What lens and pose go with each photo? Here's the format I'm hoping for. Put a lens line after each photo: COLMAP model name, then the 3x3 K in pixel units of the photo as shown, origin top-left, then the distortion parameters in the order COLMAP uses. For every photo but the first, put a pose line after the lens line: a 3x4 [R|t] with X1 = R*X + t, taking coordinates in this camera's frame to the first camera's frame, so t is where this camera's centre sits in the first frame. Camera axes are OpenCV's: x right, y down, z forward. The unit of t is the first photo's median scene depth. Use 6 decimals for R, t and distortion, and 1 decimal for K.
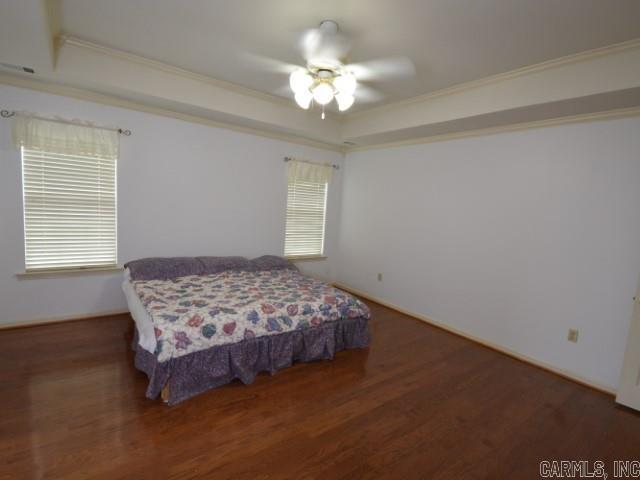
lens RADIAL K [[320.7, 0, 322.8], [0, 320.7, 236.4], [0, 0, 1]] dist [0.002087, -0.001065]
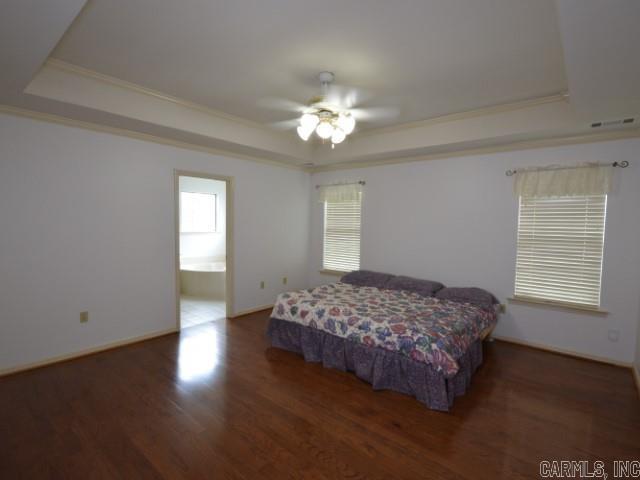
lens RADIAL K [[320.7, 0, 323.6], [0, 320.7, 243.7], [0, 0, 1]] dist [0.002087, -0.001065]
pose [[0.235407, -0.001313, -0.971896, 0.865061], [-0.104330, 0.994187, -0.026613, 0.009942], [0.966281, 0.107663, 0.233901, 0.582816]]
